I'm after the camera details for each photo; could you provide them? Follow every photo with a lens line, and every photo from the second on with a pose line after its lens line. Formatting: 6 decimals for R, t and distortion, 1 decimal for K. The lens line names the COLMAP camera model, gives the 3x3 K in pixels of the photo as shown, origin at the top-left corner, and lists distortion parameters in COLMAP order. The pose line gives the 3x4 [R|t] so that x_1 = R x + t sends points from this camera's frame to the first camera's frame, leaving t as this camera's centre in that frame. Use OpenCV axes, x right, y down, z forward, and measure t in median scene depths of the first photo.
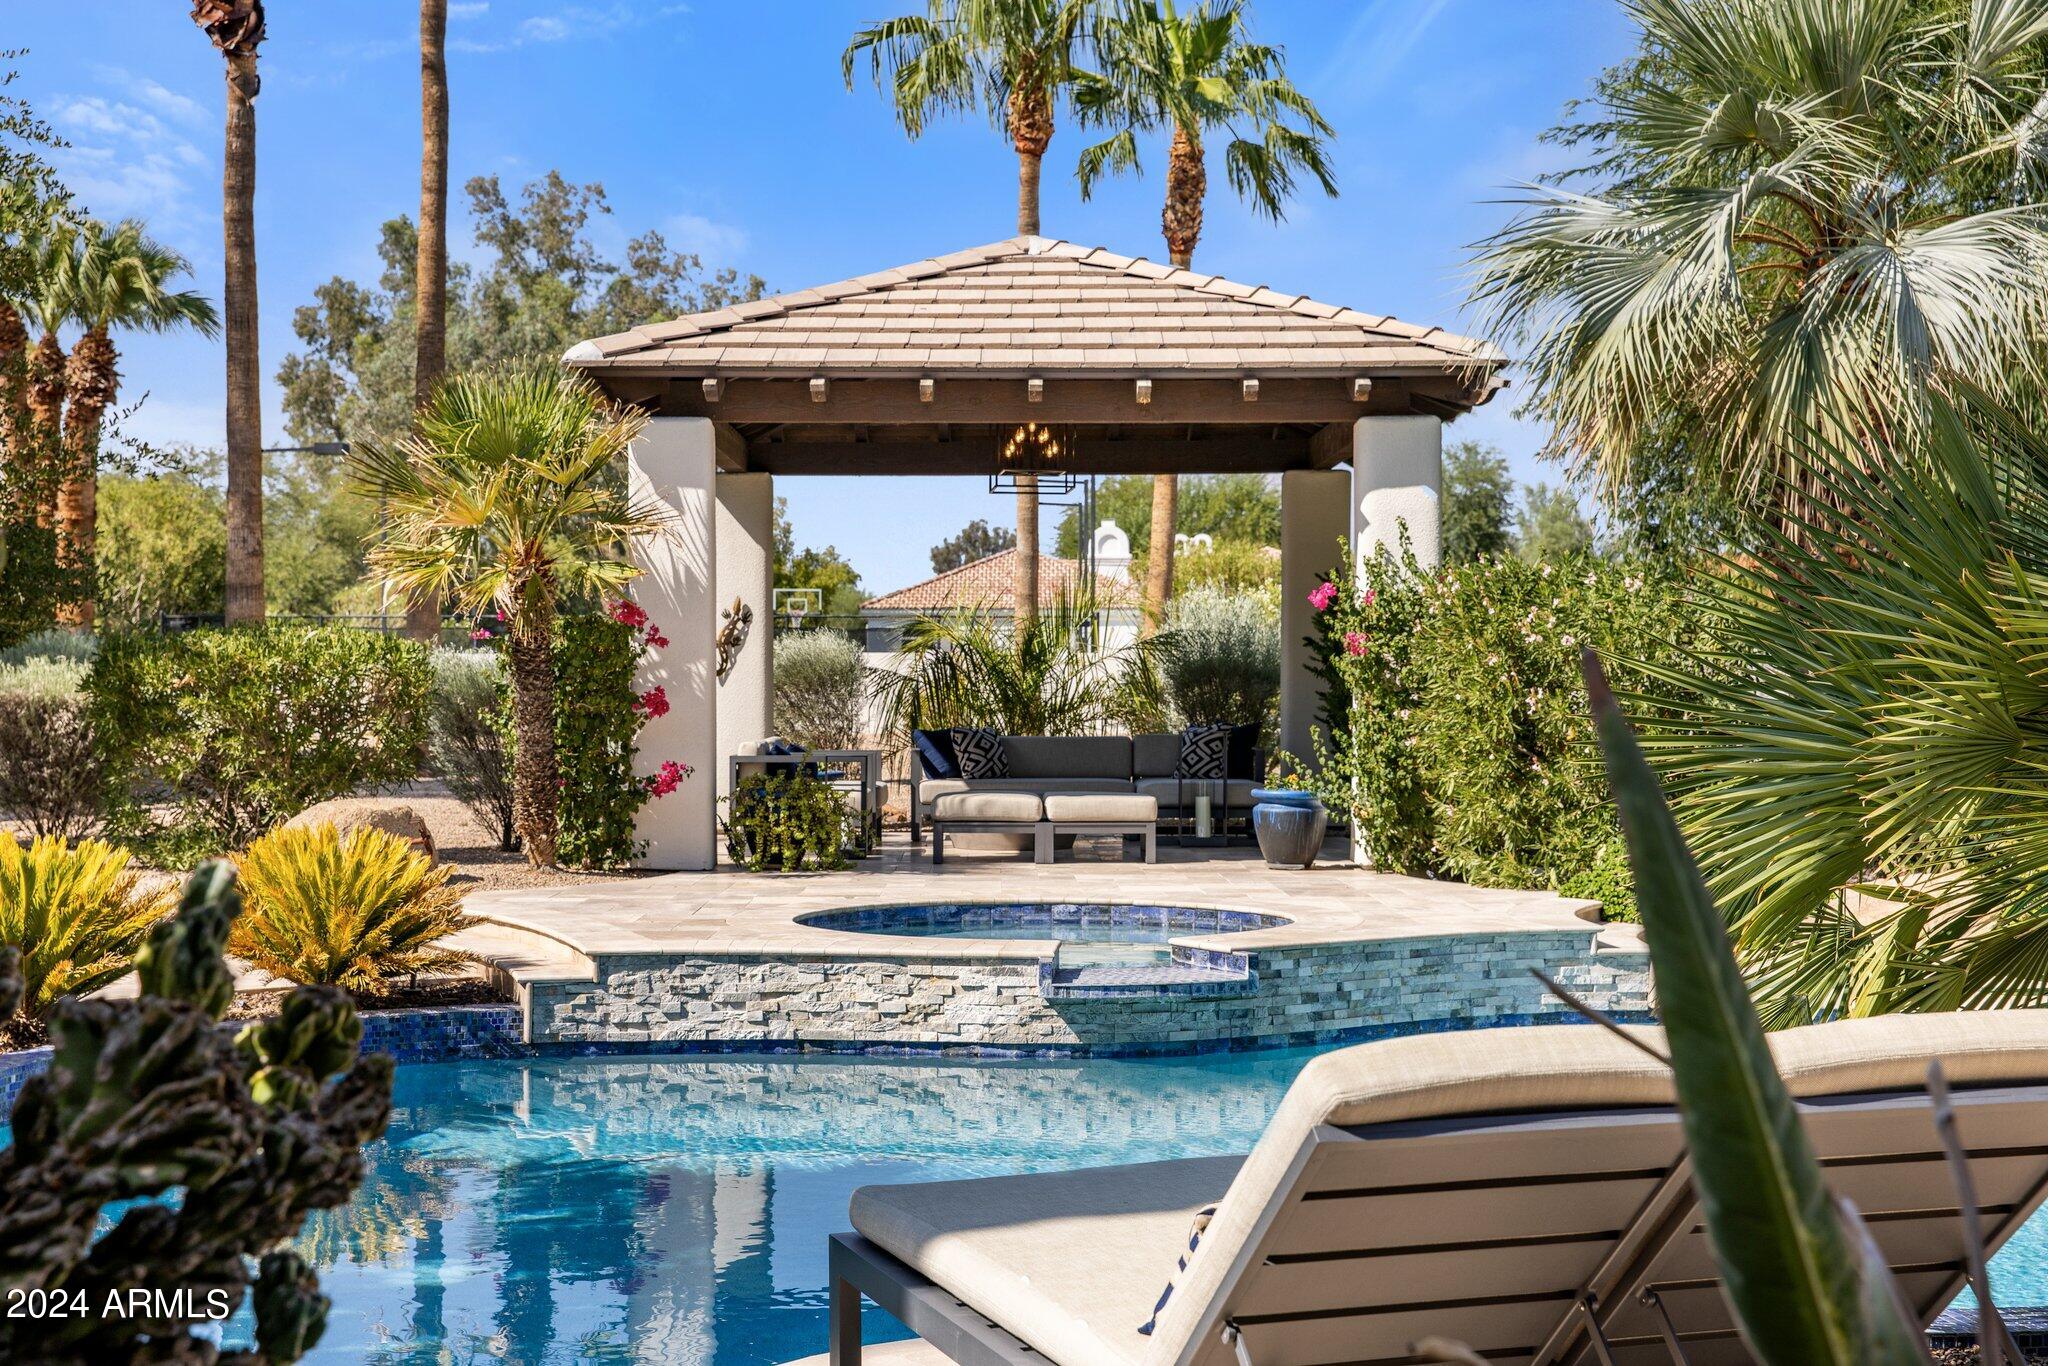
lens RADIAL K [[2923.6, 0, 1021.0], [0, 2923.6, 680.3], [0, 0, 1]] dist [0.118013, 0.000000]
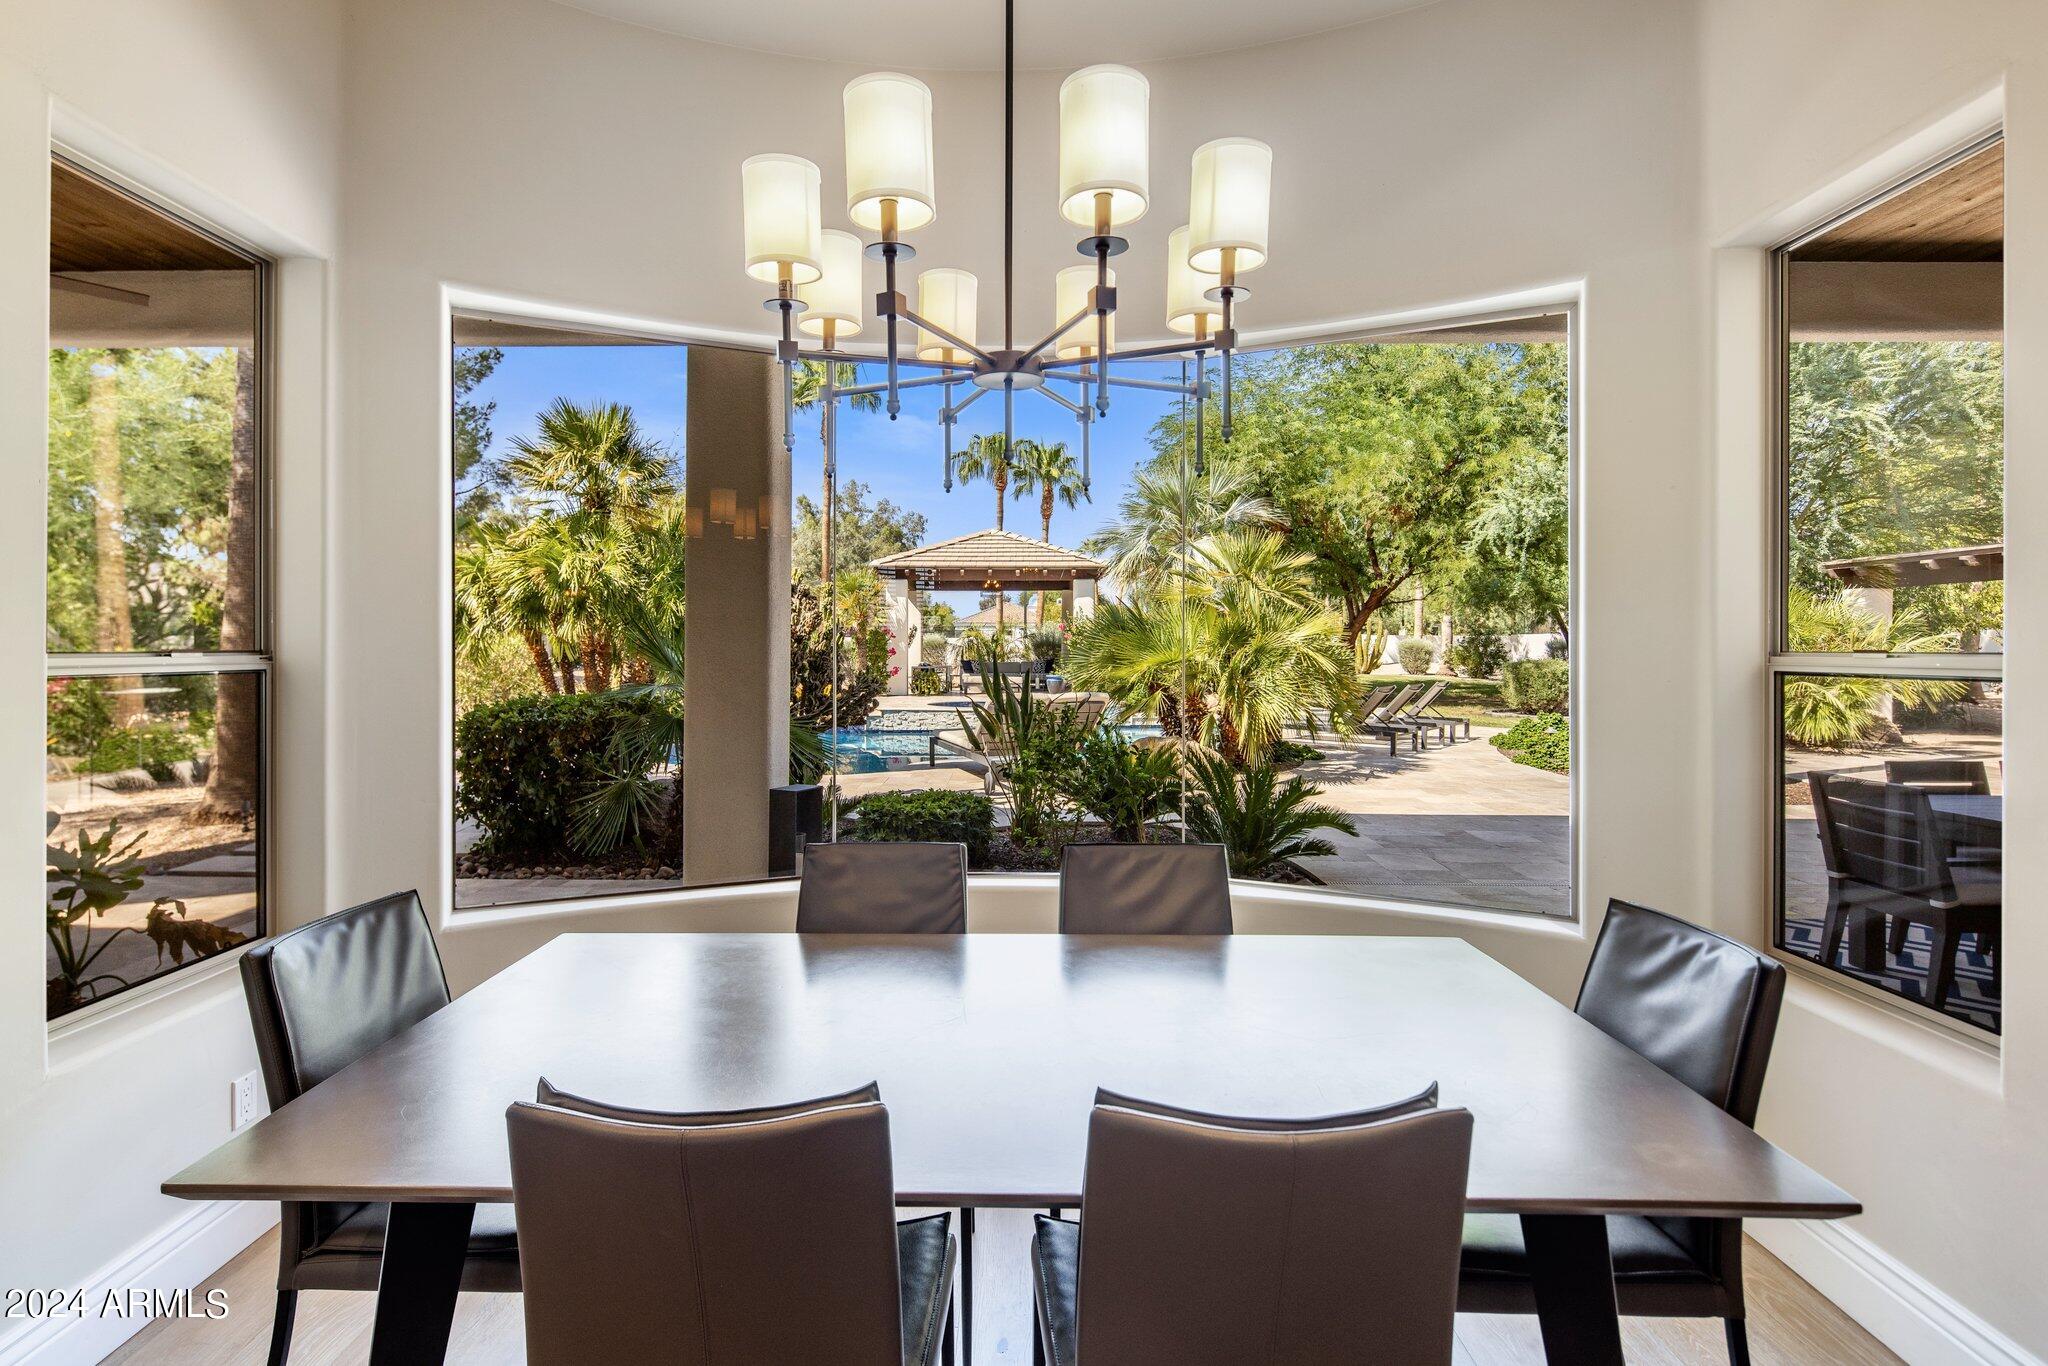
lens RADIAL K [[1000.0, 0, 1015.7], [0, 1000.0, 671.3], [0, 0, 1]] dist [0.004111, -0.002672]
pose [[0.999977, 0.002780, 0.006195, 0.026975], [-0.002930, 0.999701, 0.024265, 0.000032], [-0.006126, -0.024282, 0.999686, -0.288147]]
